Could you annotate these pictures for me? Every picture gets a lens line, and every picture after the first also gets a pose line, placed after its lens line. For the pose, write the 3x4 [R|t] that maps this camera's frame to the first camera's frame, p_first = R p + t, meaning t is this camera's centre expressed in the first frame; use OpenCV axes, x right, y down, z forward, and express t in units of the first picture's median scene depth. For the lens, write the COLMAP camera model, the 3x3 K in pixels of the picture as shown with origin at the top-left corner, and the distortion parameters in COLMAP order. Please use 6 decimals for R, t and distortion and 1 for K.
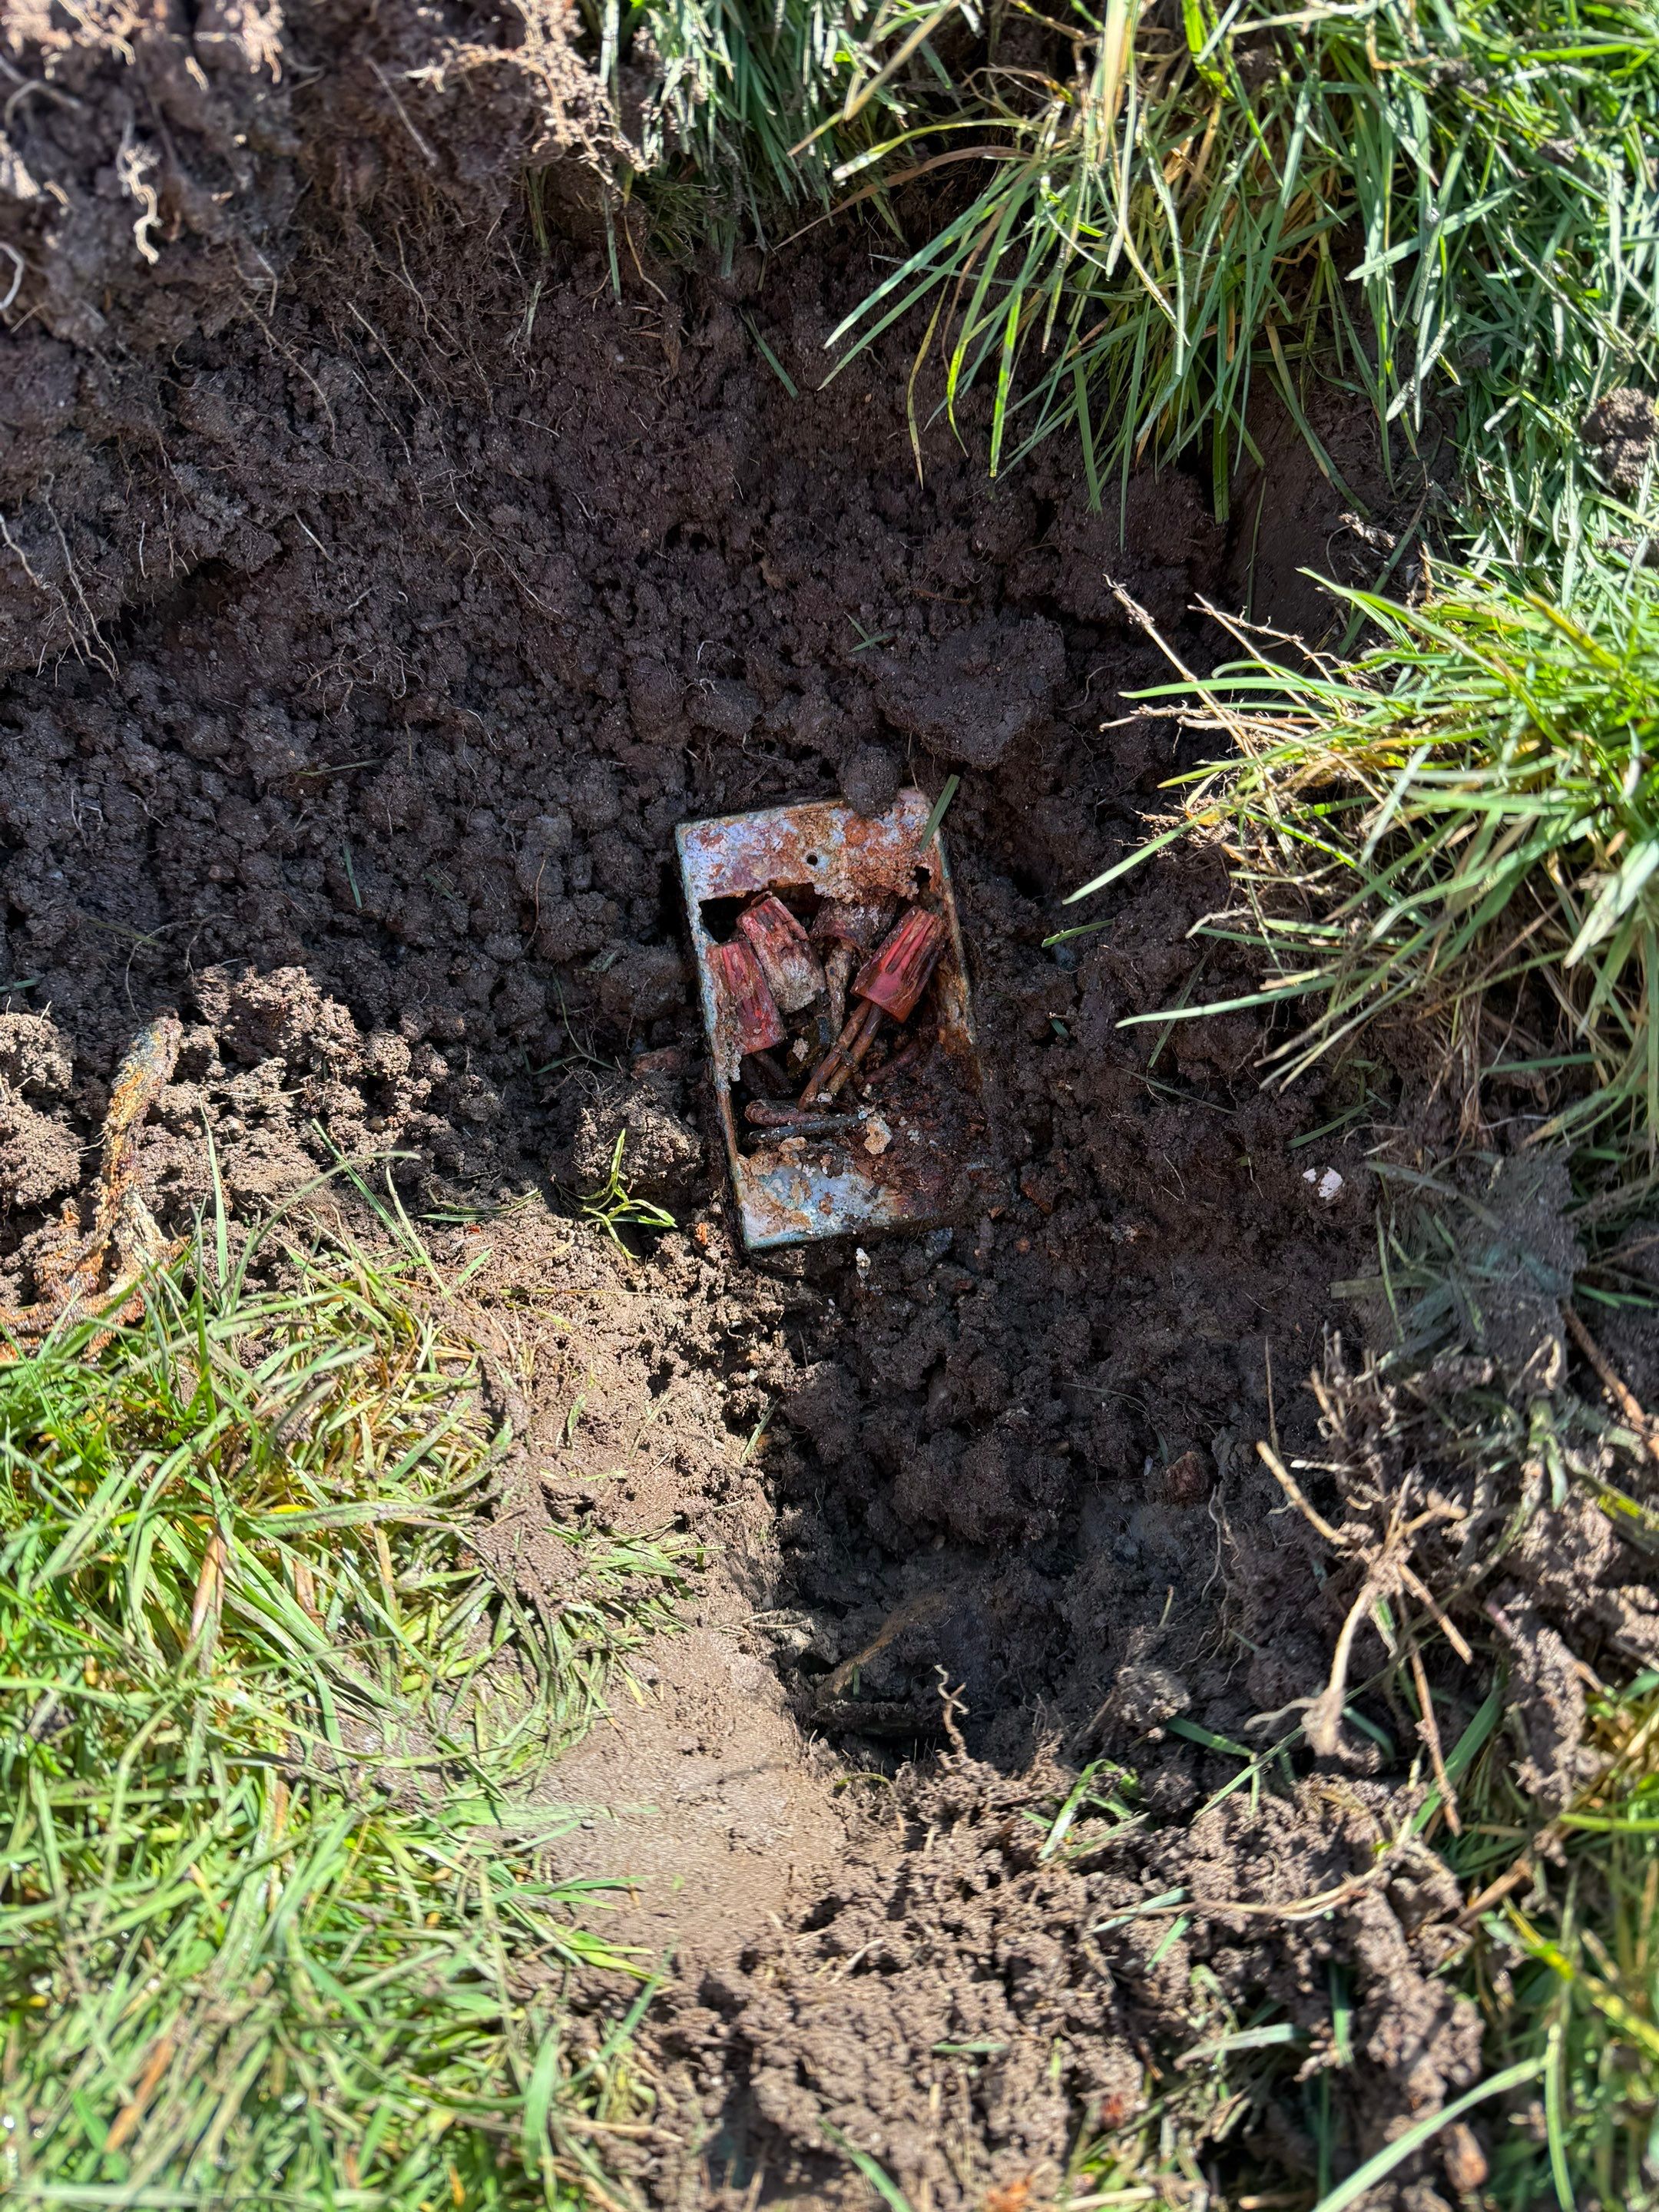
lens RADIAL K [[1594.8, 0, 848.0], [0, 1594.8, 1018.7], [0, 0, 1]] dist [-0.003585, -0.003822]
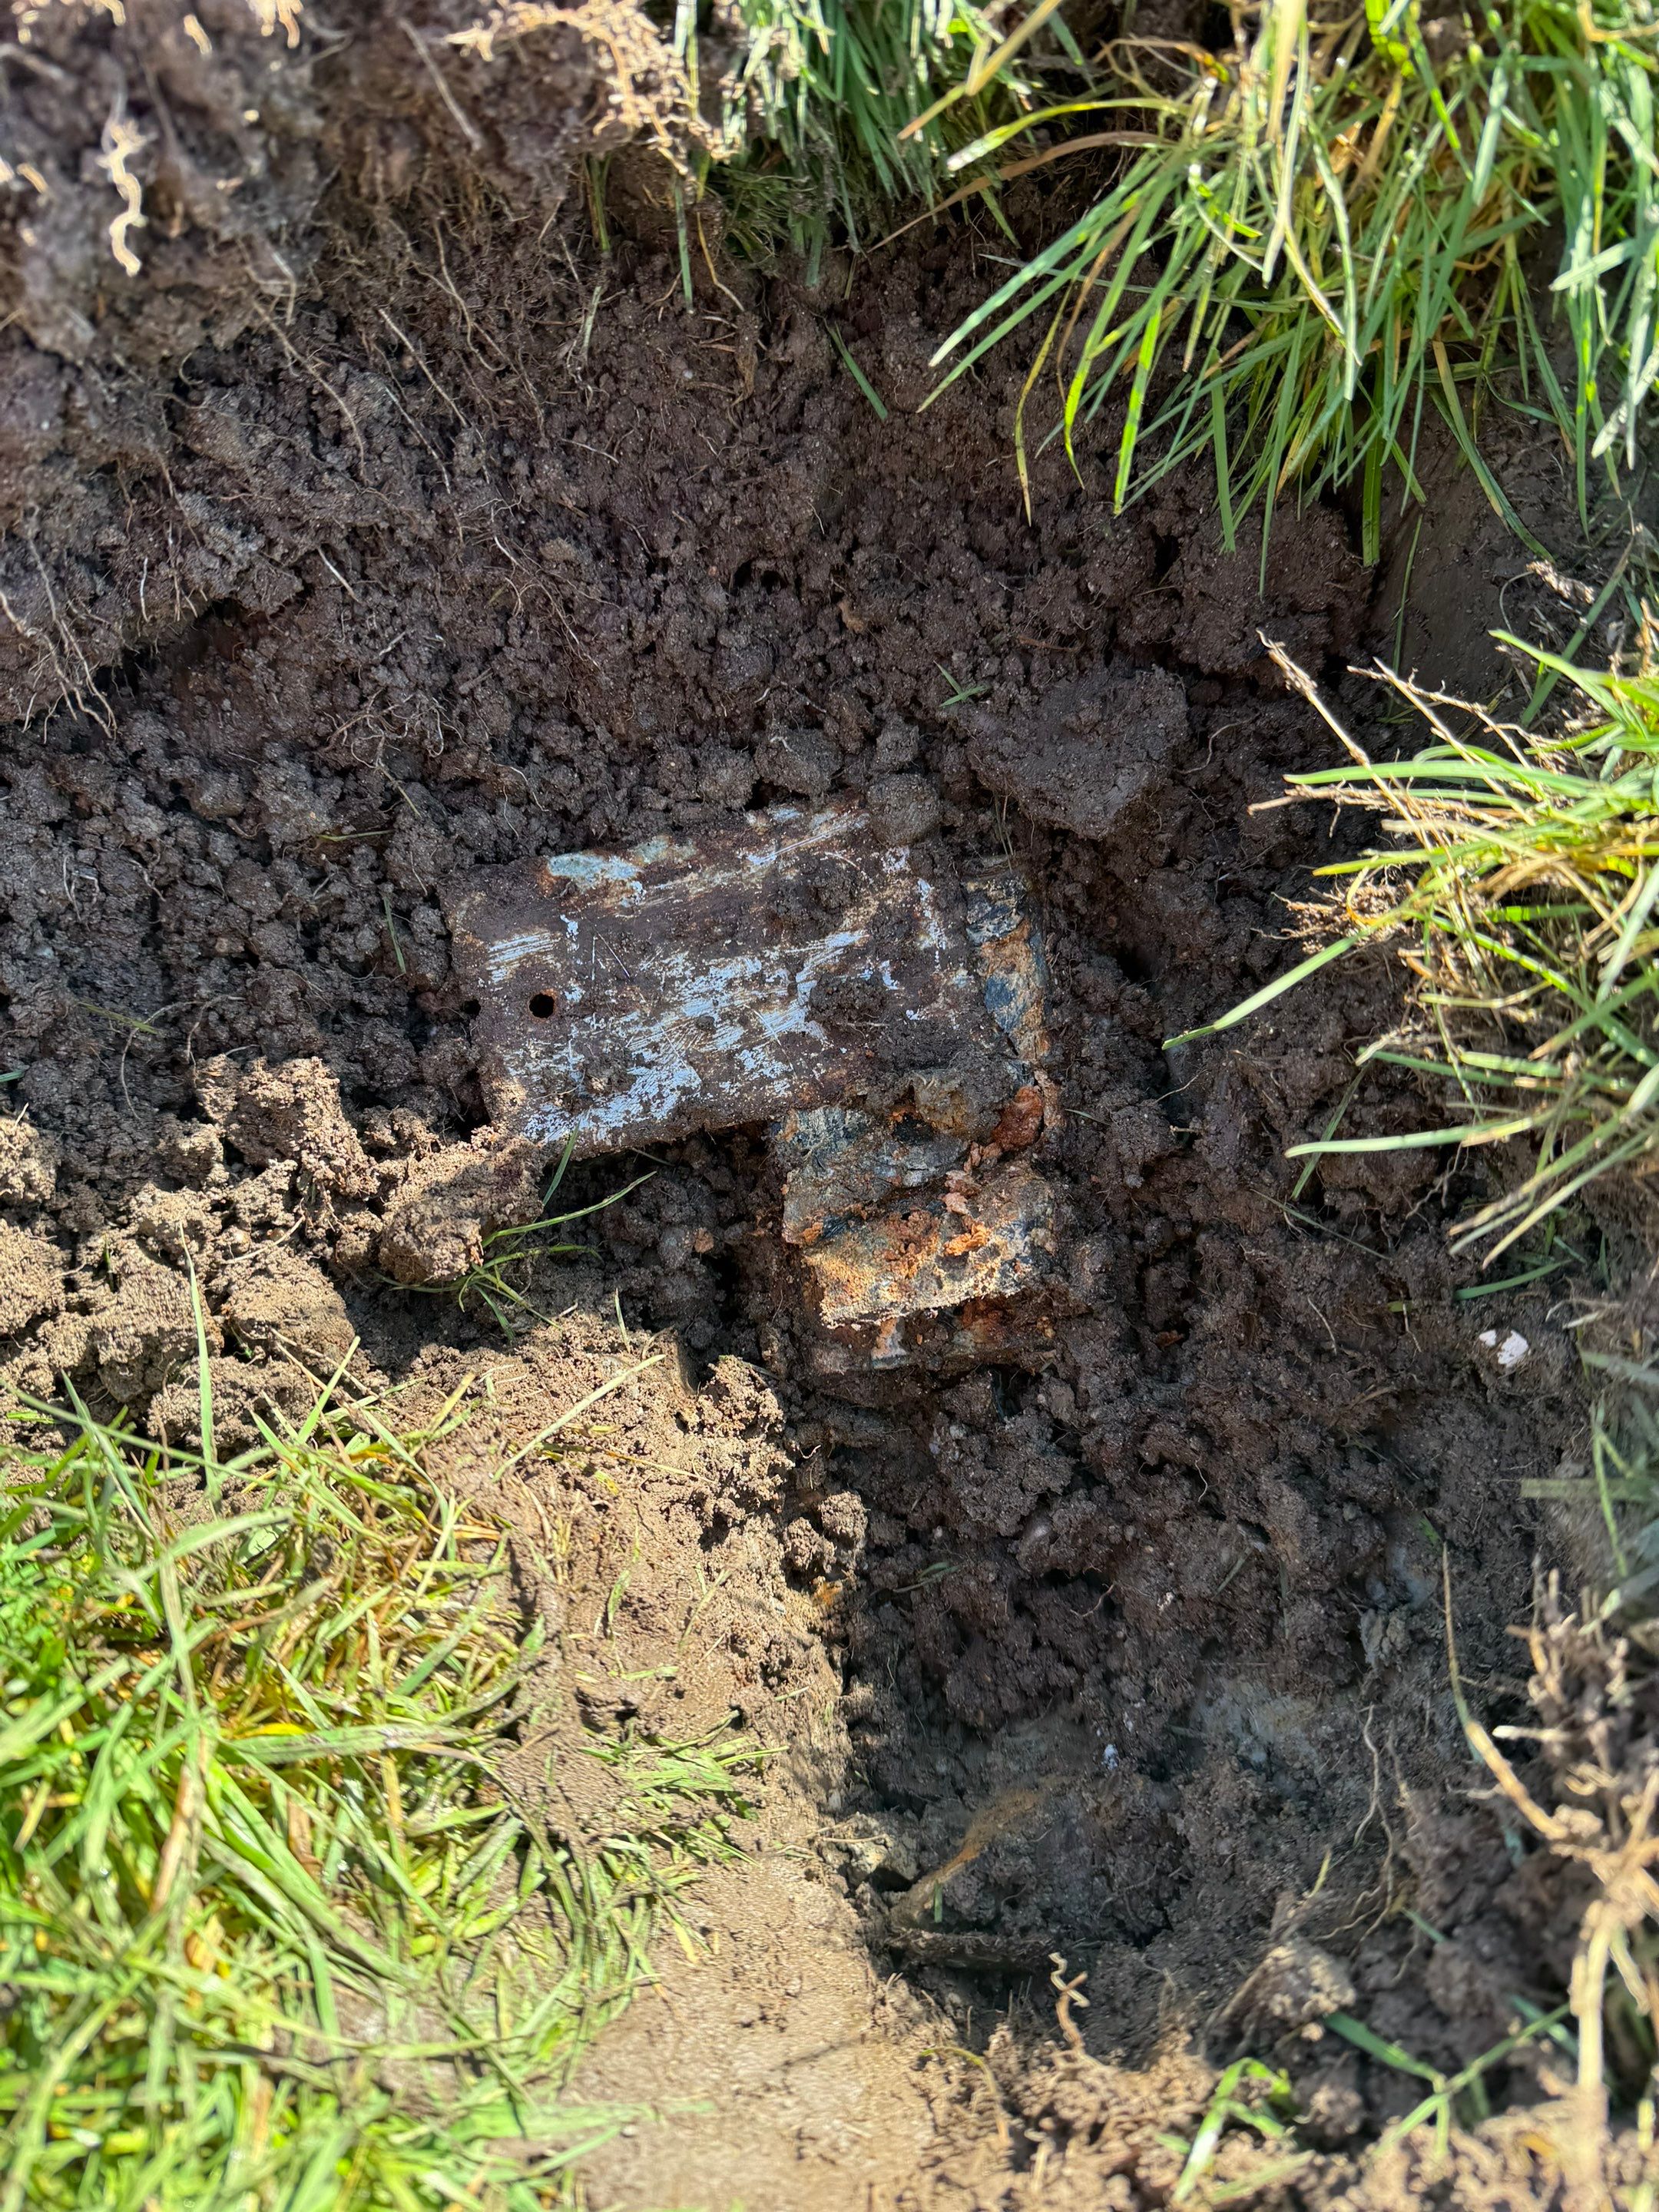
lens RADIAL K [[1665.2, 0, 865.9], [0, 1665.2, 1049.1], [0, 0, 1]] dist [-0.010439, -0.003839]
pose [[0.999629, 0.014911, -0.022782, -0.024095], [-0.015077, 0.999861, -0.007106, -0.048069], [0.022673, 0.007447, 0.999715, 0.113450]]
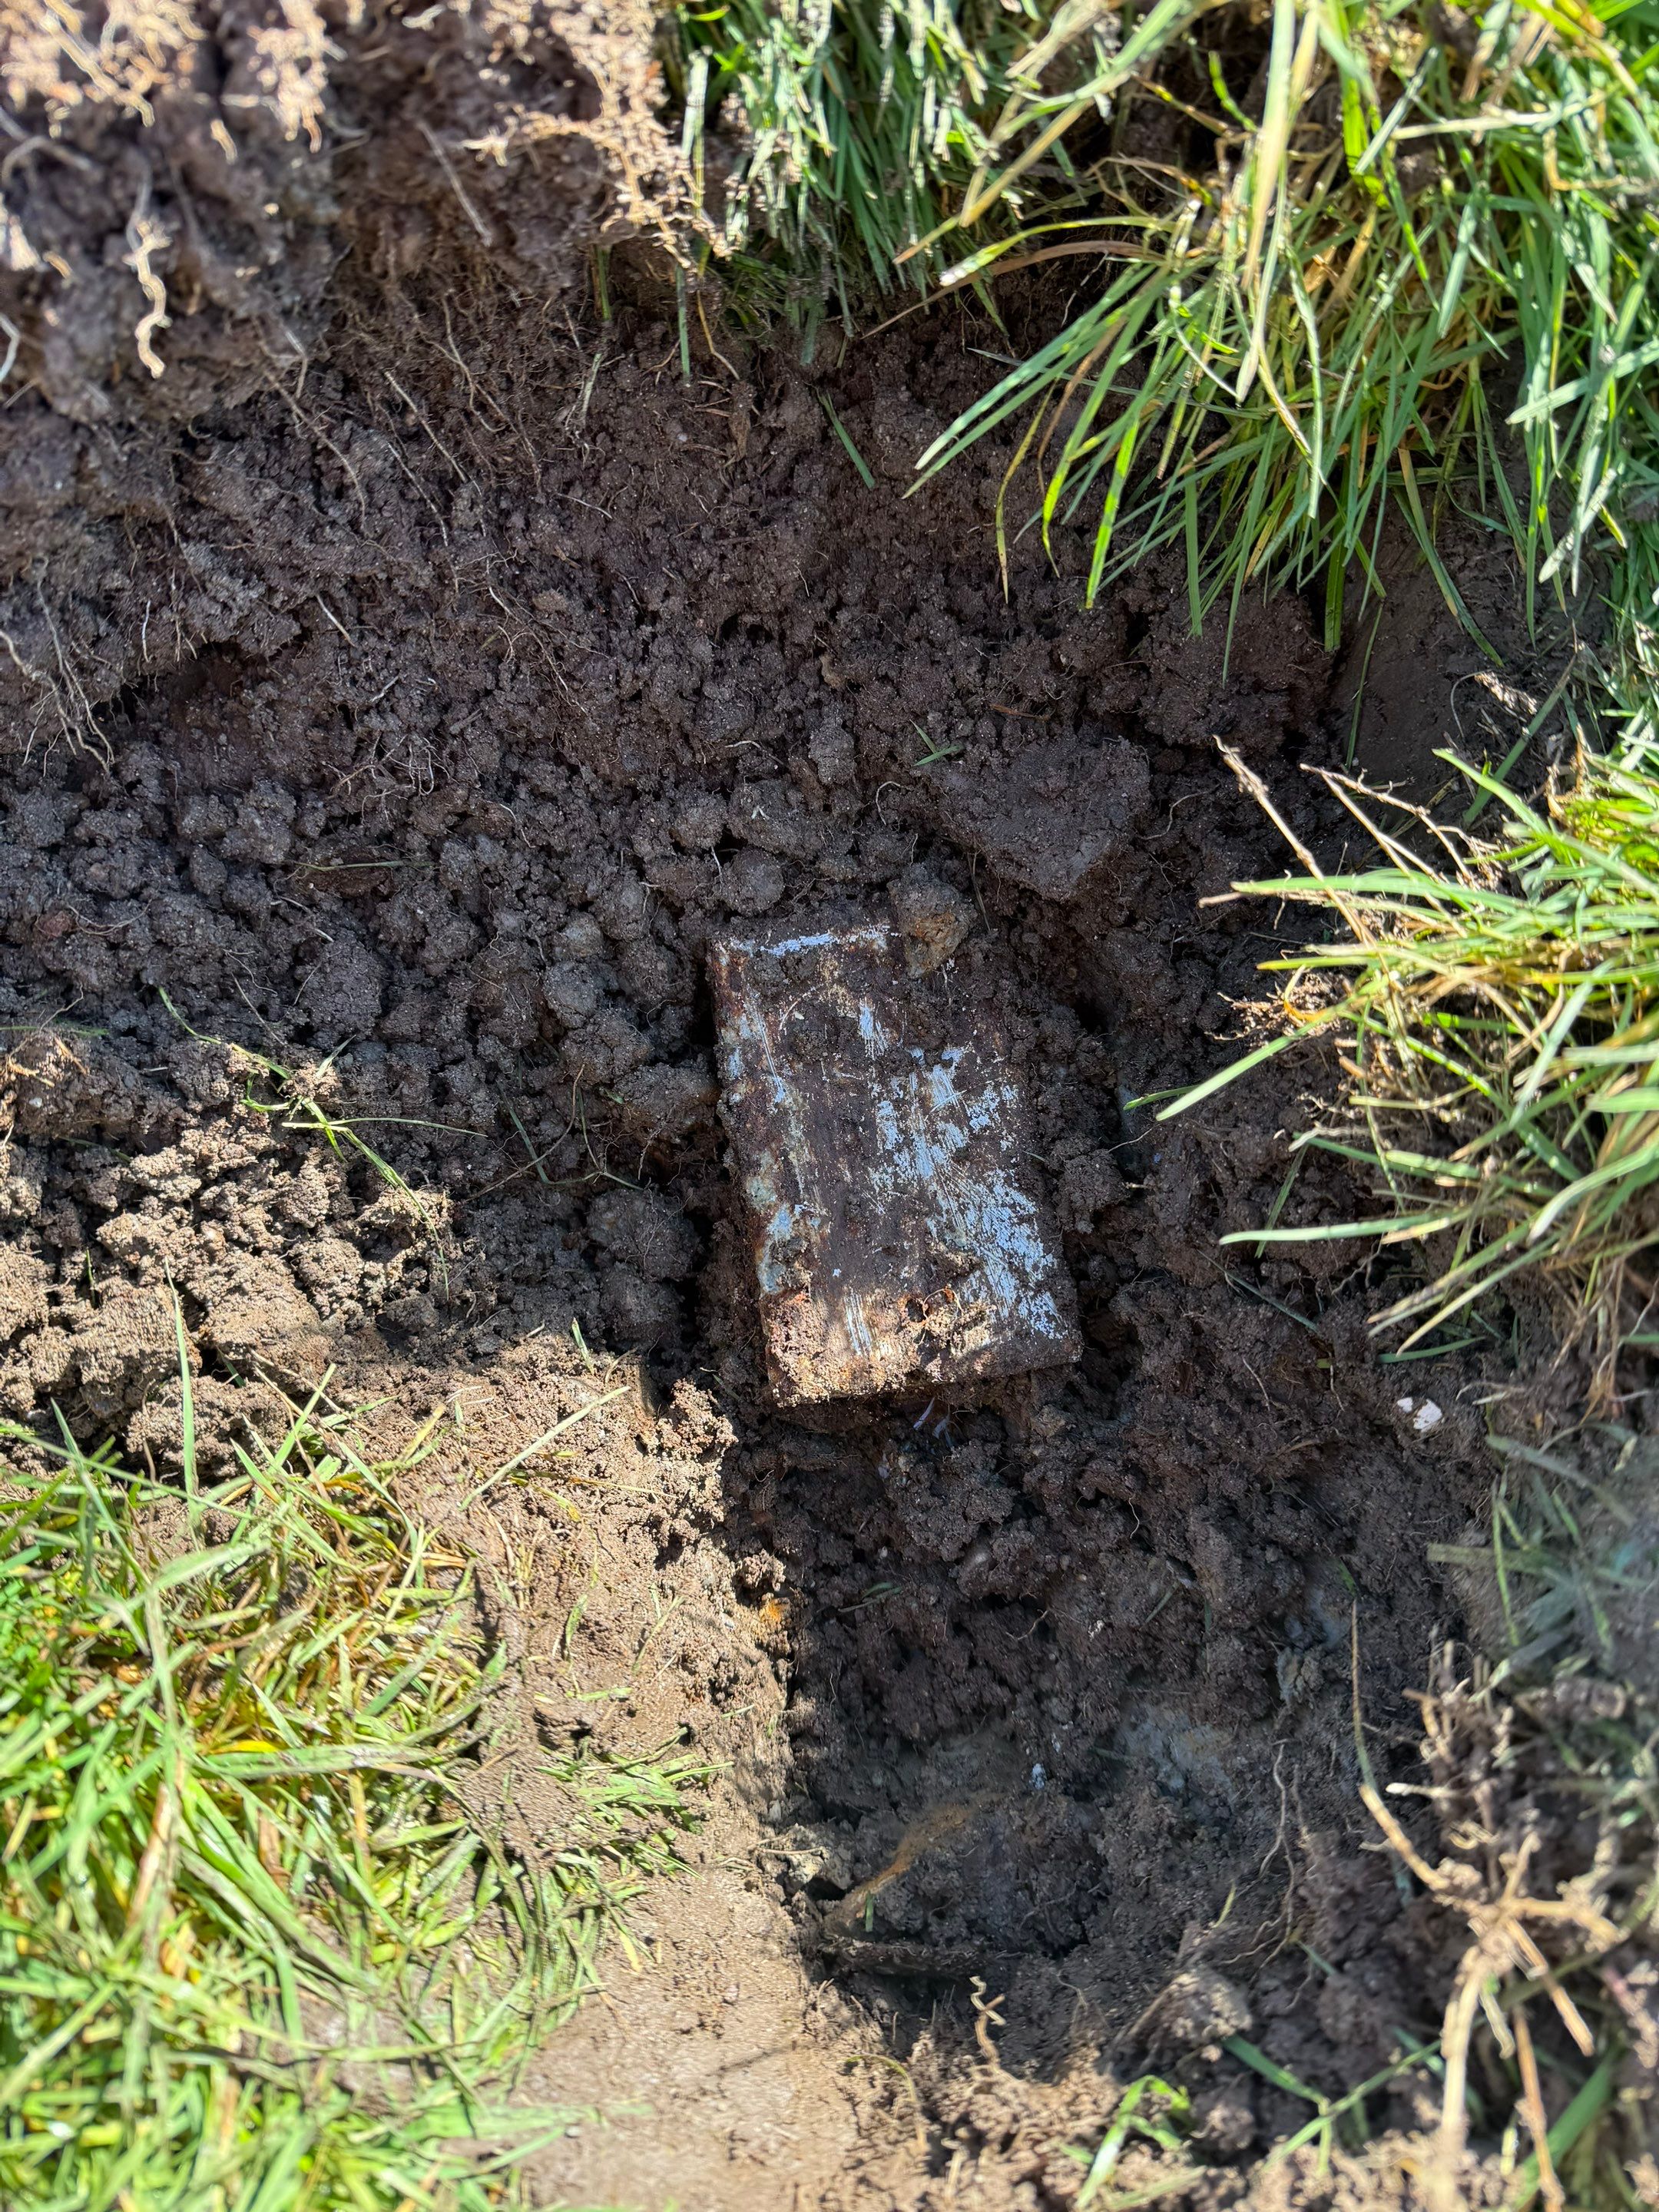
lens RADIAL K [[1639.1, 0, 871.9], [0, 1639.1, 1078.4], [0, 0, 1]] dist [-0.006736, -0.005583]
pose [[0.998637, 0.052100, 0.002963, -0.025172], [-0.052136, 0.998543, 0.013885, -0.090225], [-0.002235, -0.014021, 0.999899, 0.079991]]
